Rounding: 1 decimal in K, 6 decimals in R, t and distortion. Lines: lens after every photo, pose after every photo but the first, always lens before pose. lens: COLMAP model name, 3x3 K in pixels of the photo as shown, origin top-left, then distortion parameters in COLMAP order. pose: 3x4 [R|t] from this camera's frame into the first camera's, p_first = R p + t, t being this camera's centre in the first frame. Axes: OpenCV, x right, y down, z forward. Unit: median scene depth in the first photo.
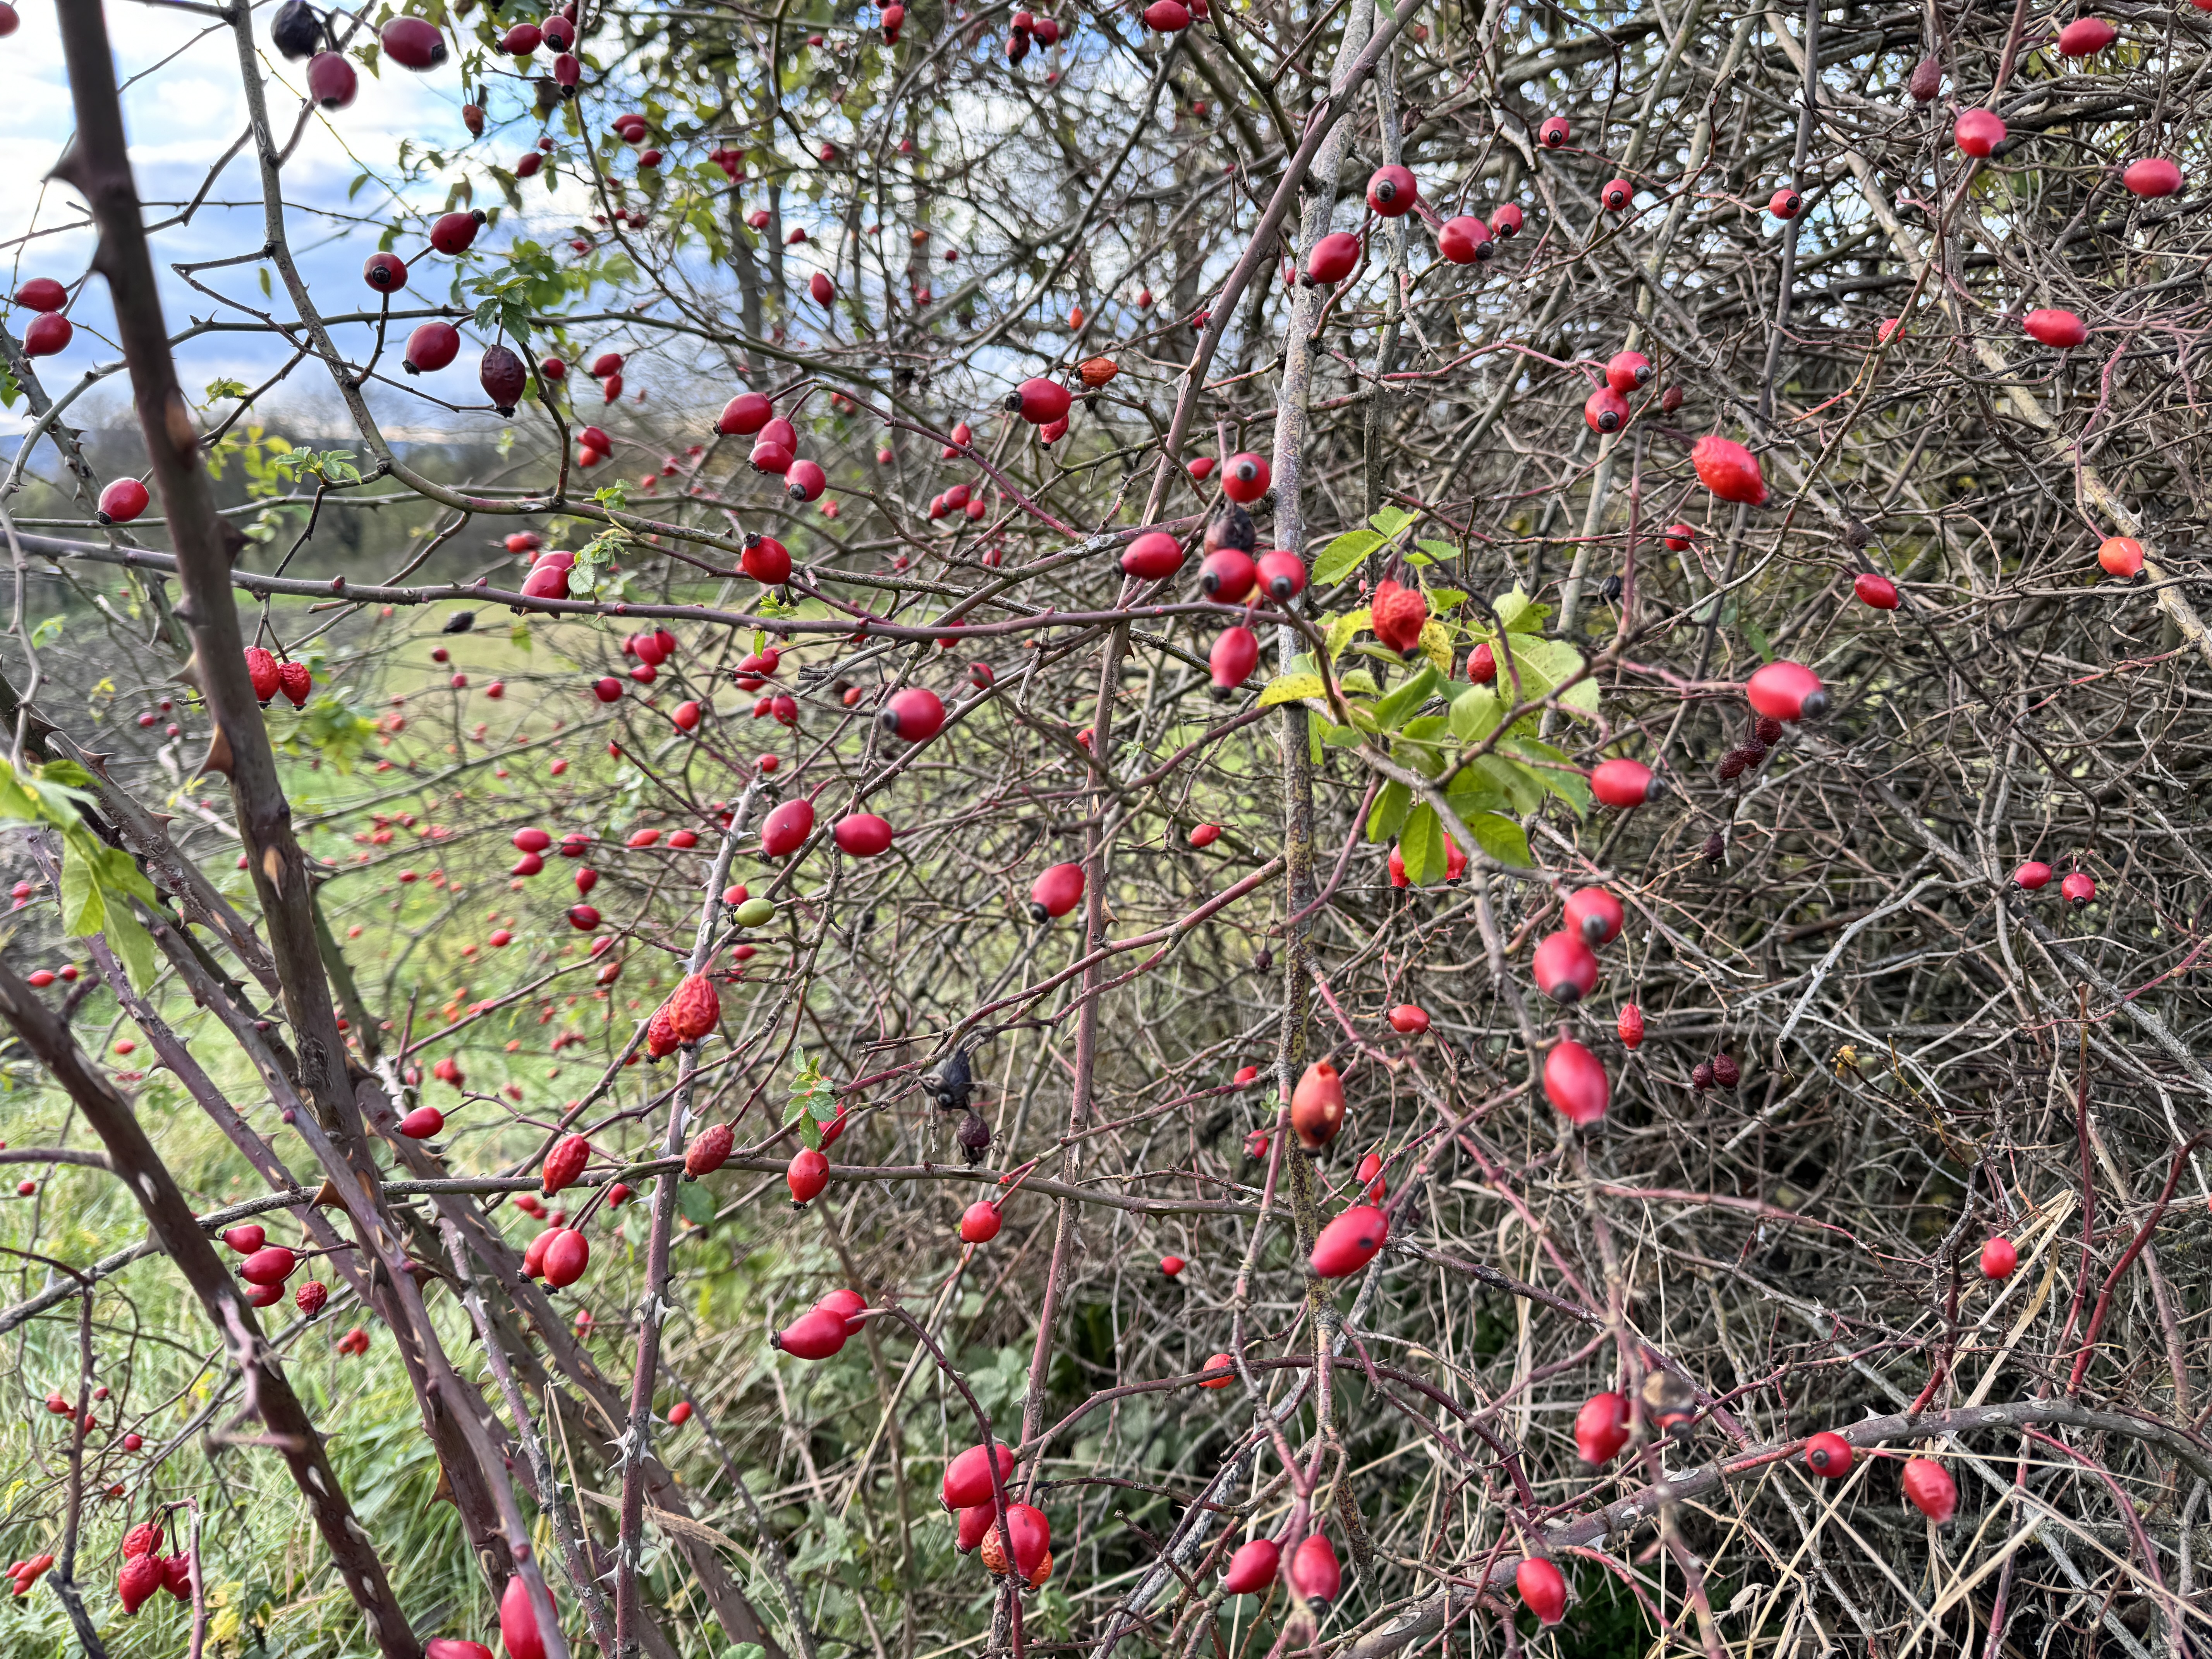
lens RADIAL K [[1664.9, 0, 1102.1], [0, 1664.9, 837.6], [0, 0, 1]] dist [0.069144, -0.002981]
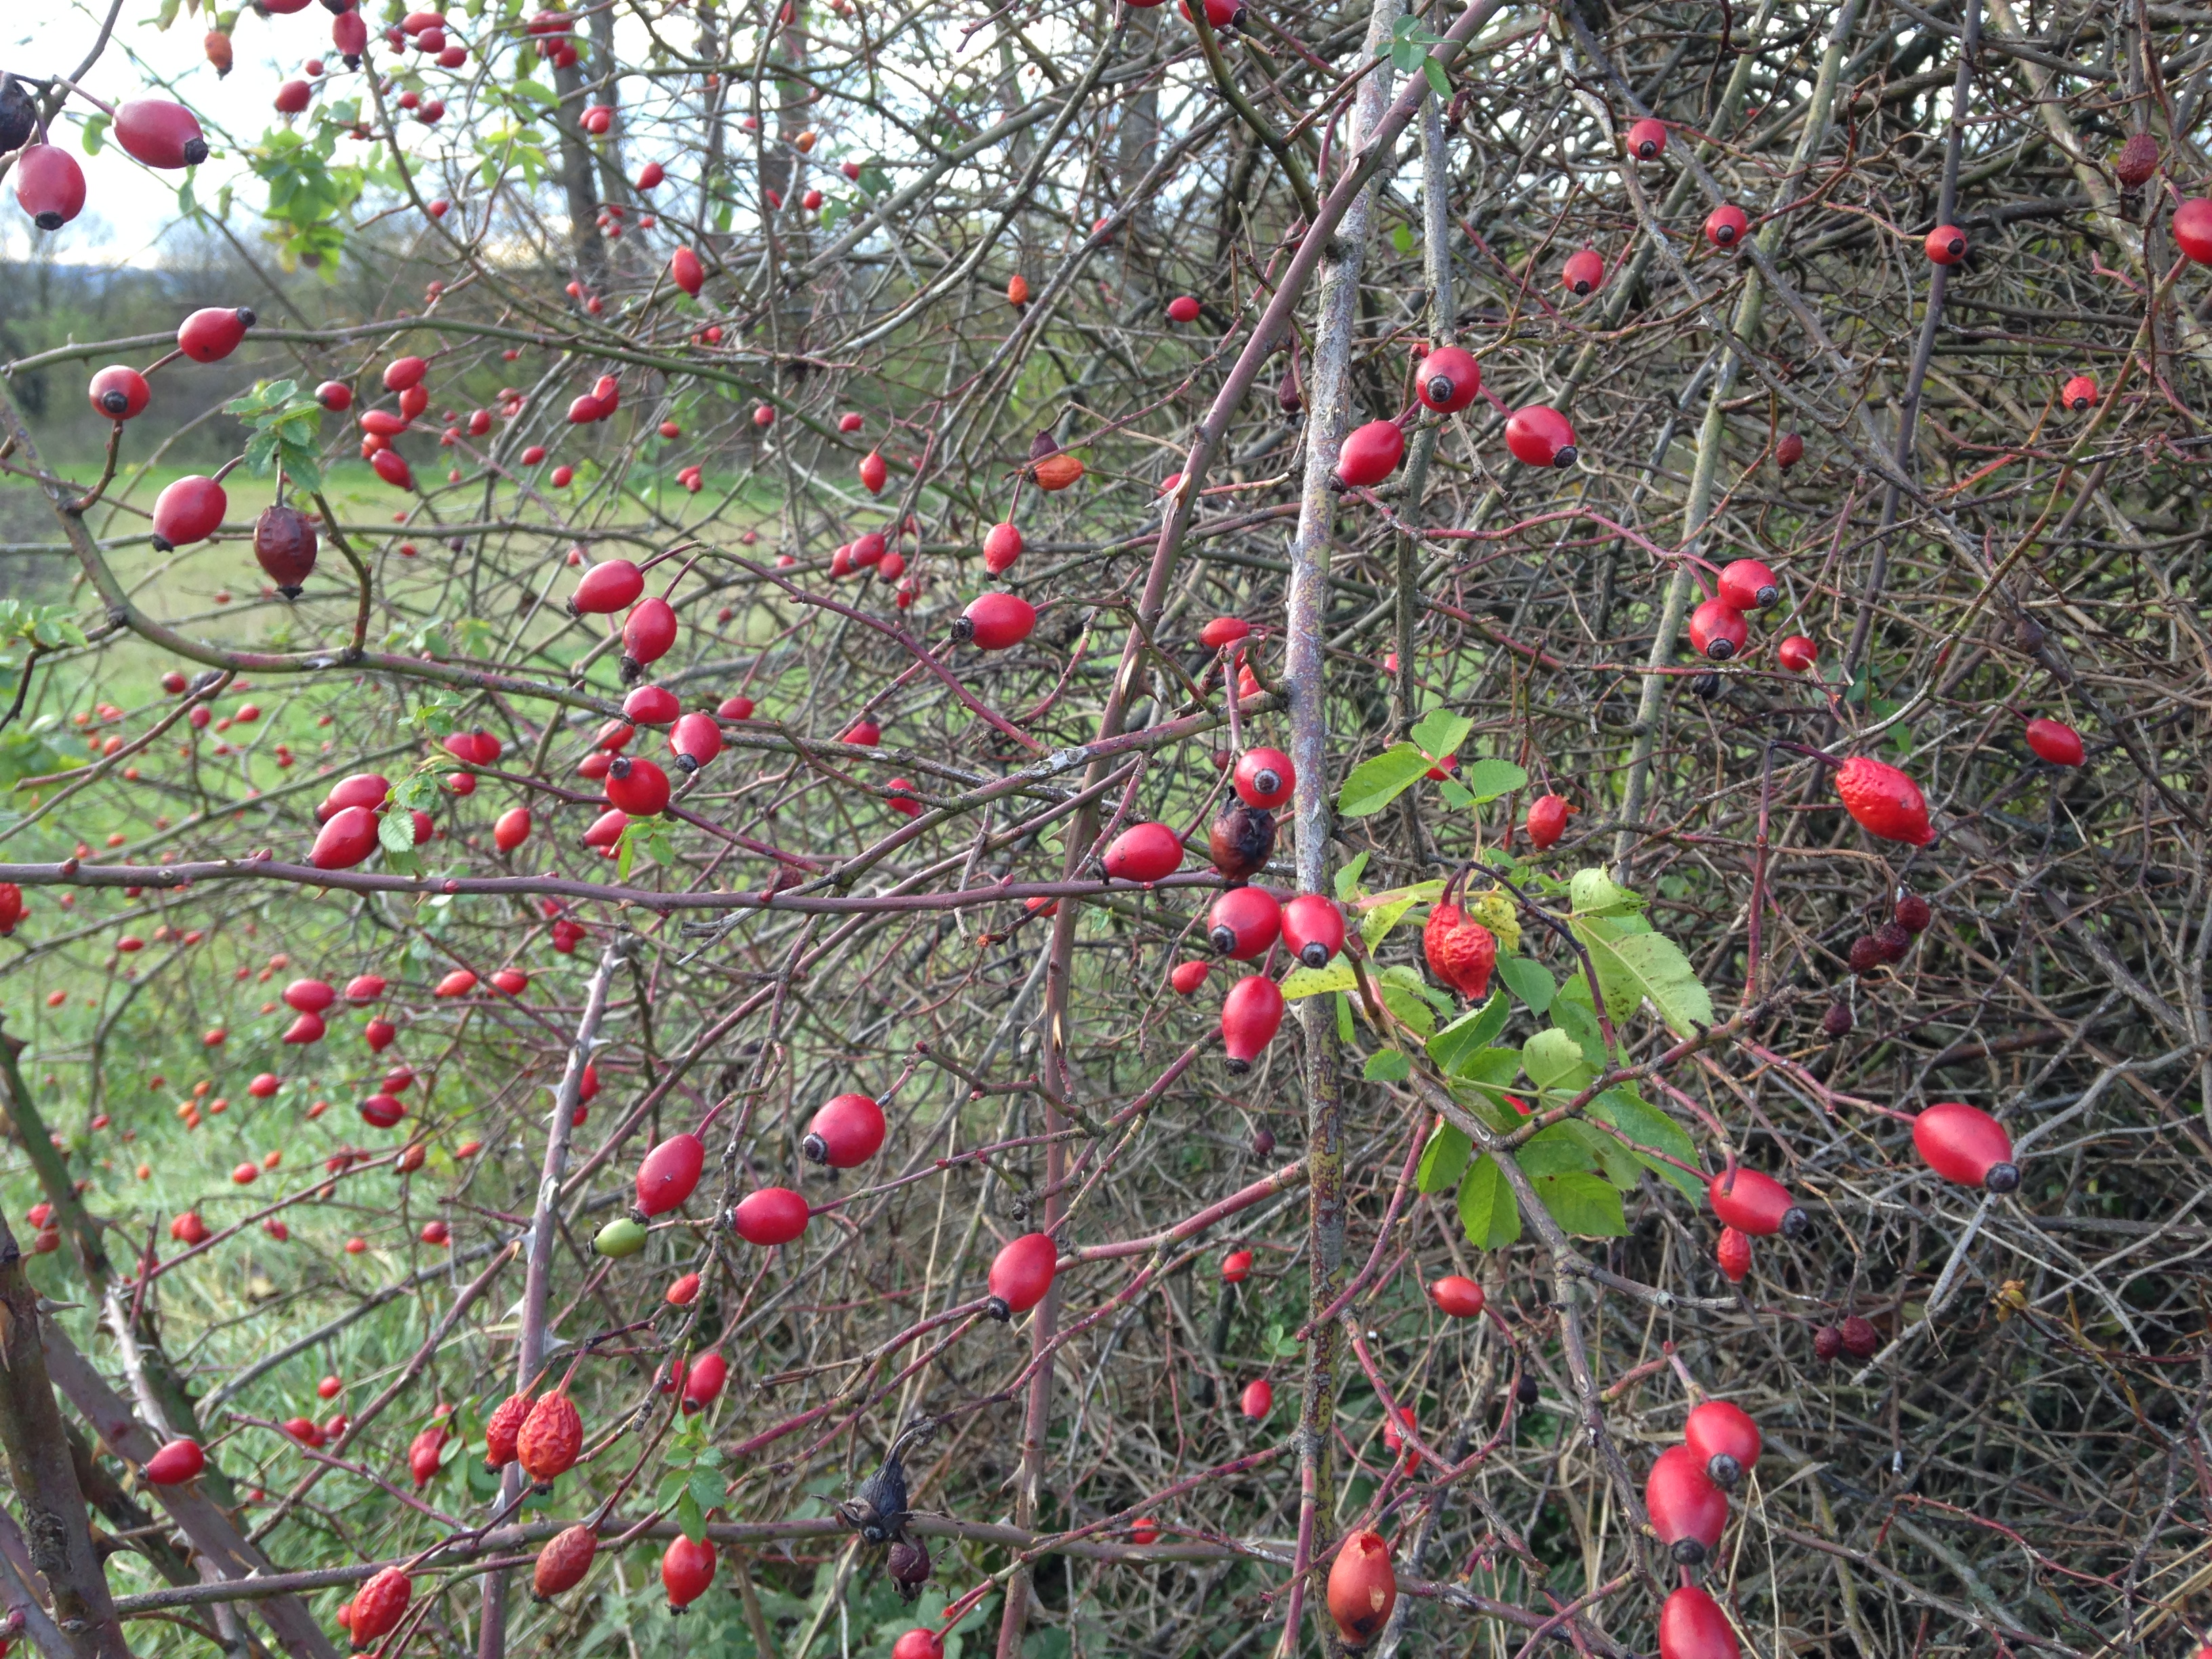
lens RADIAL K [[2154.3, 0, 1091.9], [0, 2154.3, 819.2], [0, 0, 1]] dist [0.118738, 0.000000]
pose [[0.999609, -0.002772, 0.027820, -0.015940], [0.002050, 0.999662, 0.025921, -0.153911], [-0.027883, -0.025854, 0.999277, -0.004775]]
